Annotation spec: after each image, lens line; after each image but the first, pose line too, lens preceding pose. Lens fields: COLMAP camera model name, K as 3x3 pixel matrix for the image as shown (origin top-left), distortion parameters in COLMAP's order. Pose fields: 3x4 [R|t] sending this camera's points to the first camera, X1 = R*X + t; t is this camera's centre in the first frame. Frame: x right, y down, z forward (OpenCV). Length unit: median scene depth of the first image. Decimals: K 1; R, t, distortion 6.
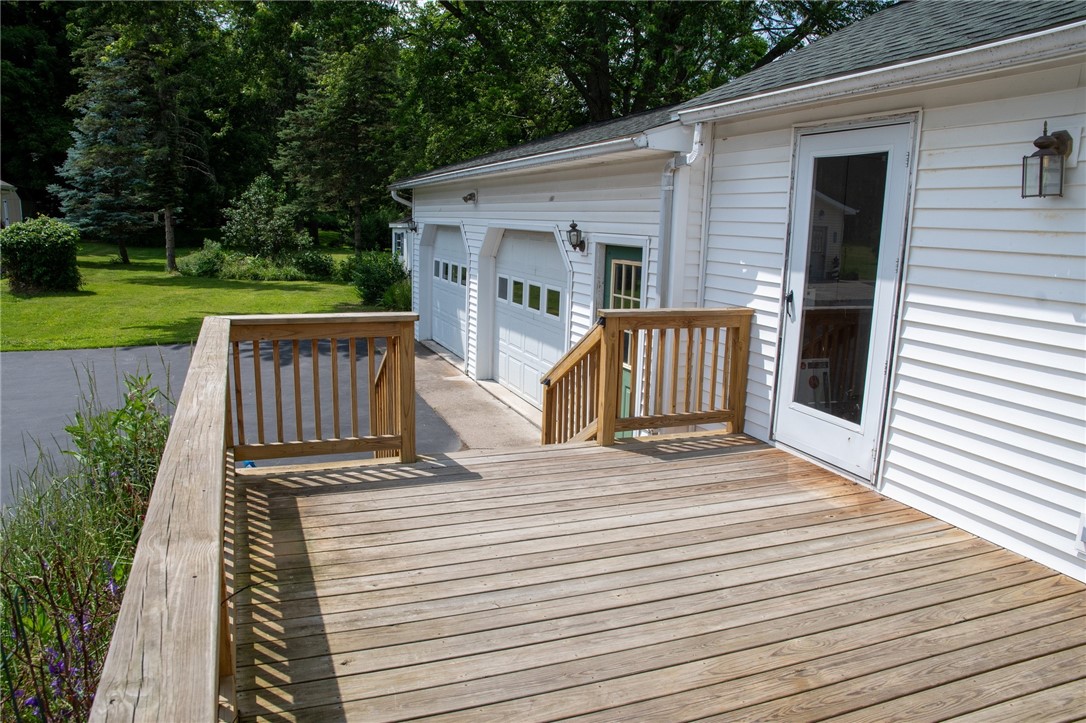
lens RADIAL K [[774.7, 0, 543.0], [0, 774.7, 361.5], [0, 0, 1]] dist [-0.074815, 0.004891]
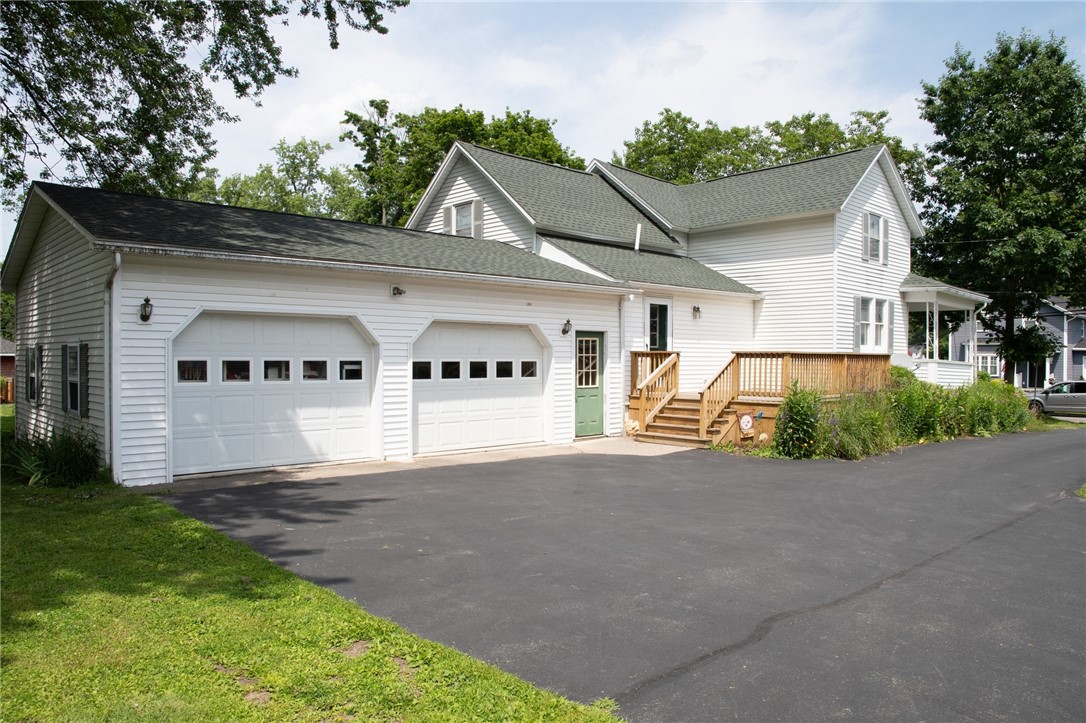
lens RADIAL K [[774.7, 0, 543.0], [0, 774.7, 361.5], [0, 0, 1]] dist [-0.074815, 0.004891]
pose [[-0.396117, -0.034499, 0.917552, -2.542113], [0.152328, 0.982977, 0.102720, -0.424820], [-0.905476, 0.180458, -0.384119, 2.709130]]
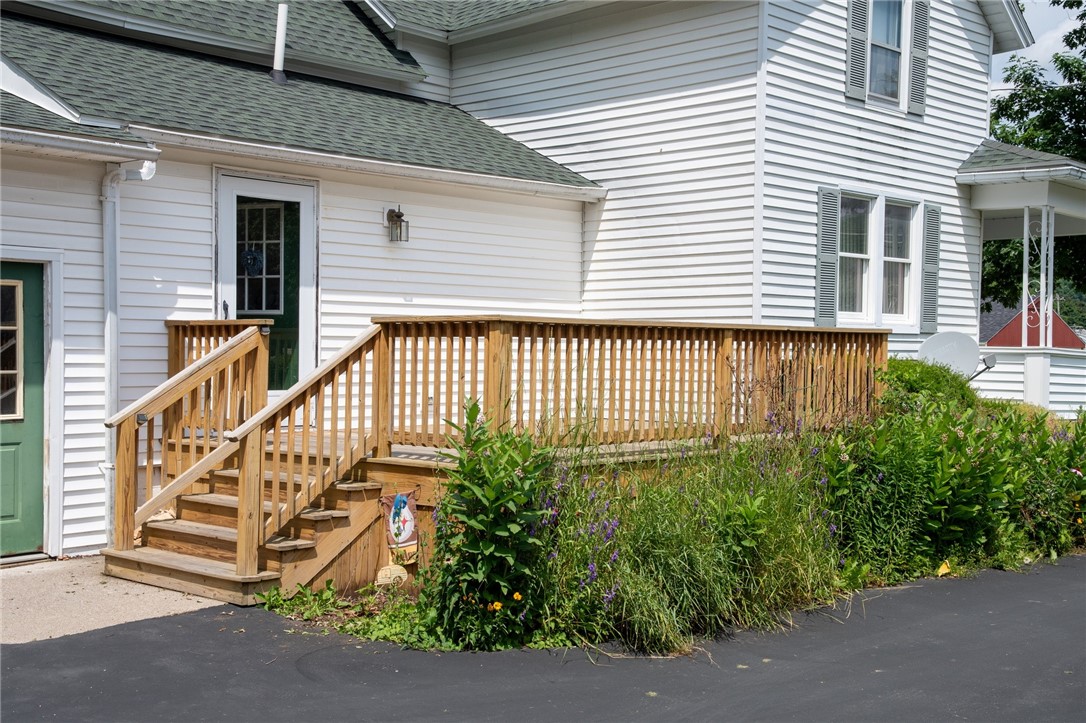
lens RADIAL K [[1303.1, 0, 540.6], [0, 1303.1, 374.8], [0, 0, 1]] dist [0.126468, 0.032769]
pose [[-0.431904, -0.044601, 0.900816, -1.805806], [0.147801, 0.981774, 0.119474, -0.153727], [-0.889727, 0.184743, -0.417440, 1.471478]]
